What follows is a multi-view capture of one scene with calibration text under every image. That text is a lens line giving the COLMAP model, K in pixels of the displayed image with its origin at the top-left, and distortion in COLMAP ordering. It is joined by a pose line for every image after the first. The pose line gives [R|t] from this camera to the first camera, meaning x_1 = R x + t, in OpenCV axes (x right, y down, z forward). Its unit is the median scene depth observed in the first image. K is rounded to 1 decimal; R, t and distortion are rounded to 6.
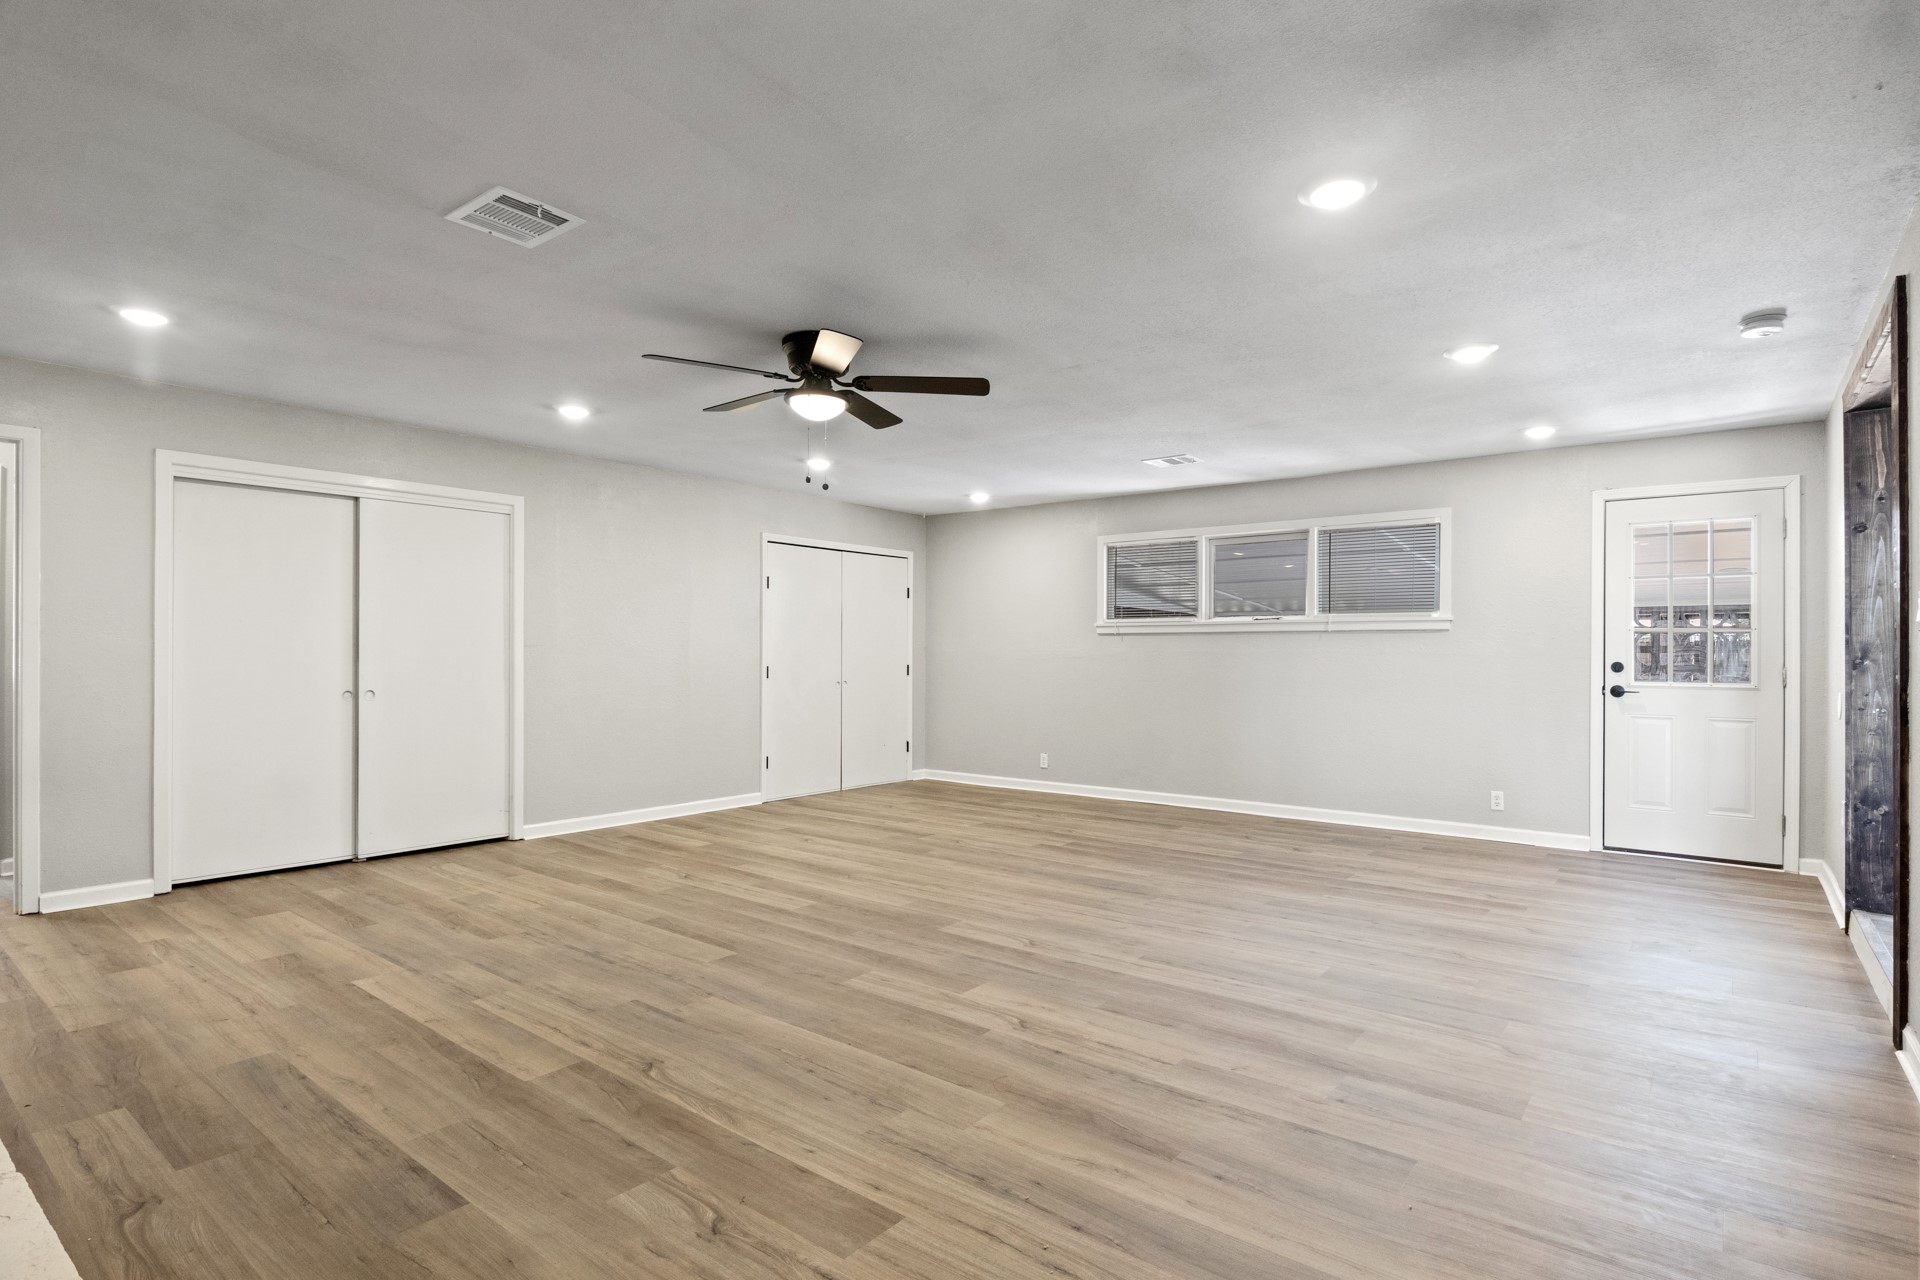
lens RADIAL K [[958.2, 0, 972.9], [0, 958.2, 634.8], [0, 0, 1]] dist [-0.005473, -0.002986]
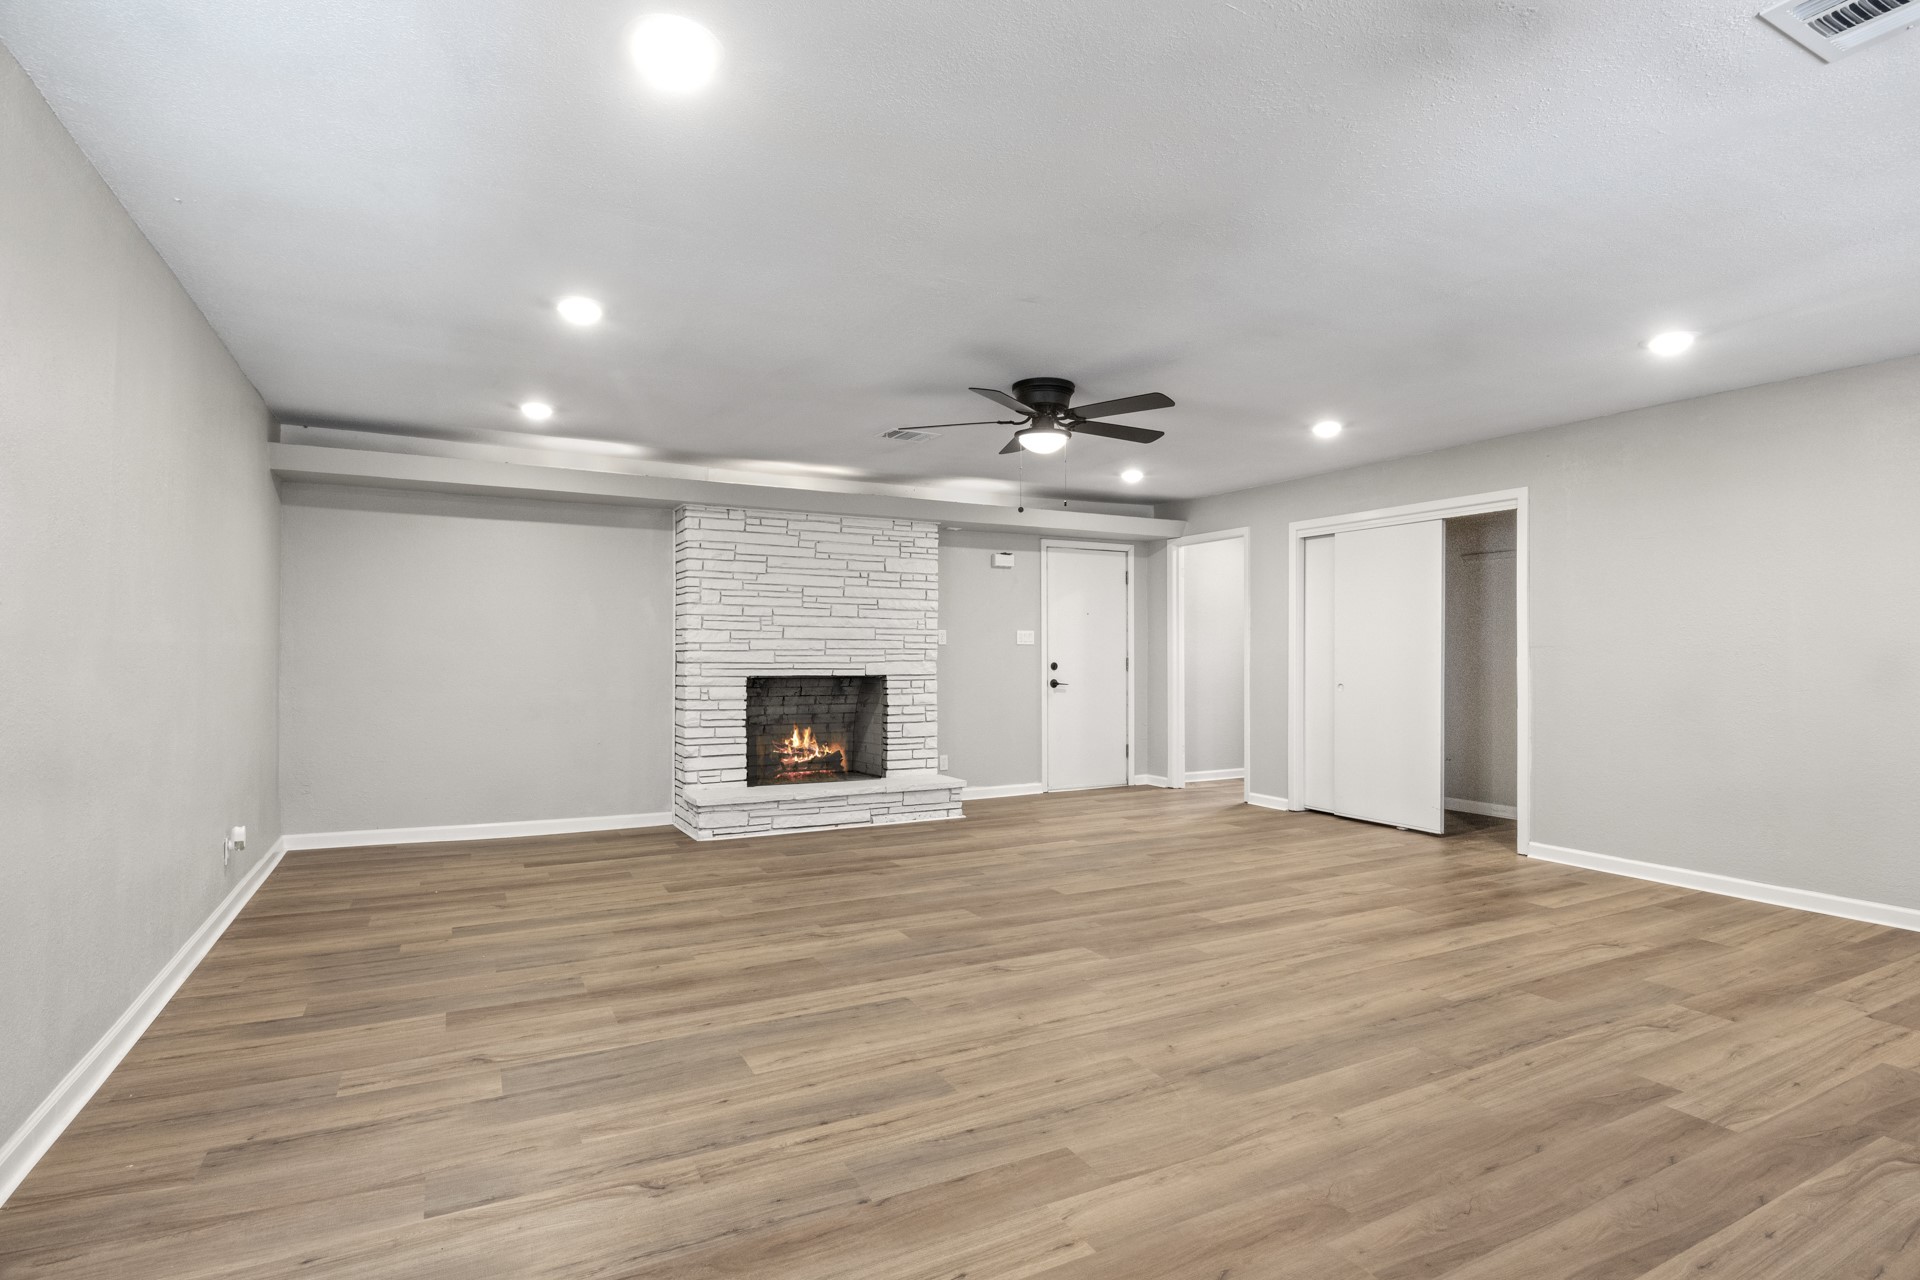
lens RADIAL K [[958.2, 0, 968.9], [0, 958.2, 645.1], [0, 0, 1]] dist [-0.005473, -0.002986]
pose [[-0.403440, -0.010901, -0.914941, 0.957900], [0.013631, 0.999746, -0.017922, 0.031162], [0.914904, -0.019702, -0.403189, 1.413785]]
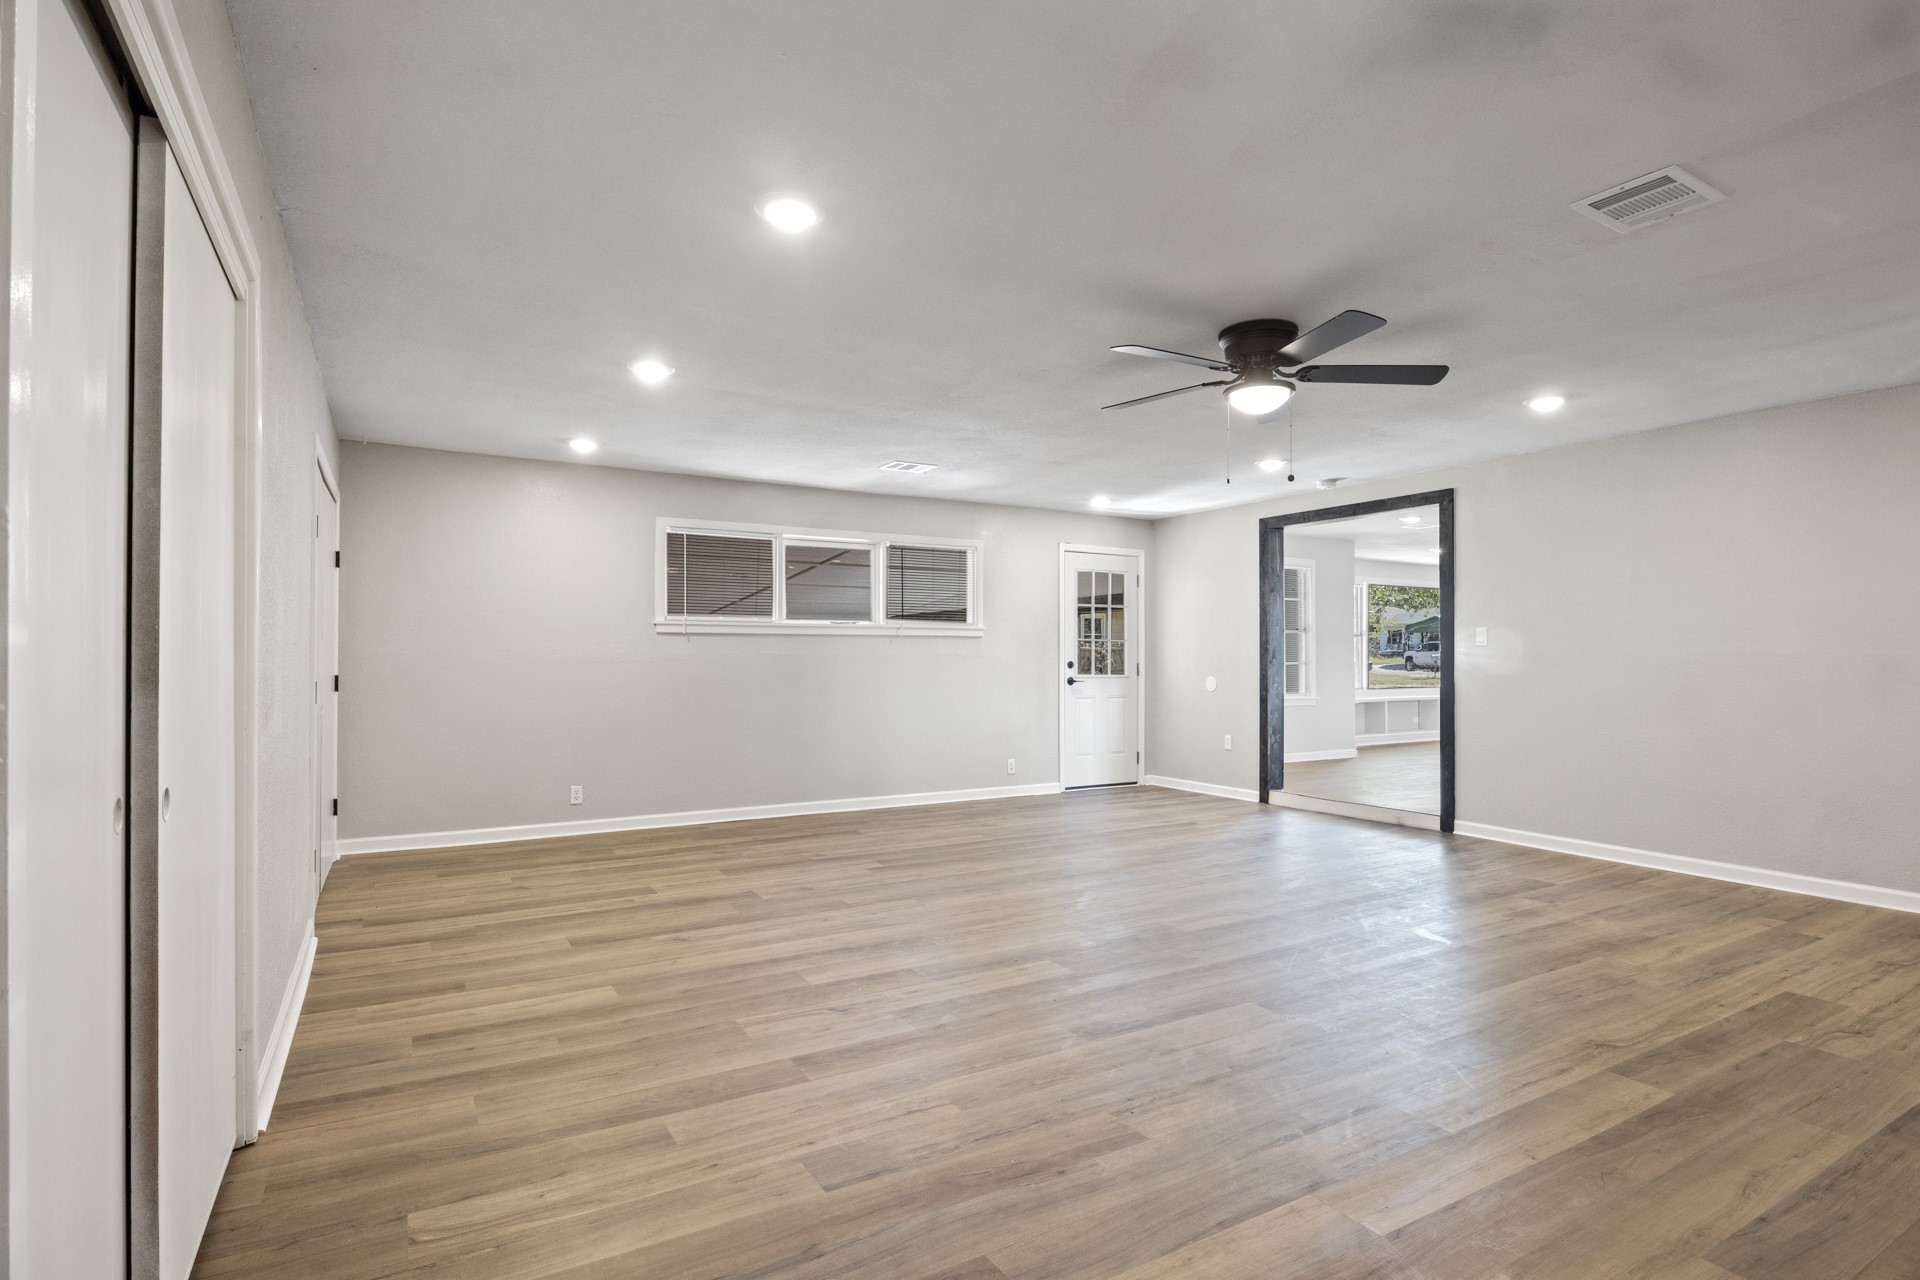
lens RADIAL K [[958.2, 0, 965.4], [0, 958.2, 657.6], [0, 0, 1]] dist [-0.005473, -0.002986]
pose [[0.362817, -0.003693, 0.931853, -1.167774], [-0.018071, 0.999776, 0.010998, 0.014244], [-0.931685, -0.020829, 0.362669, 0.946614]]
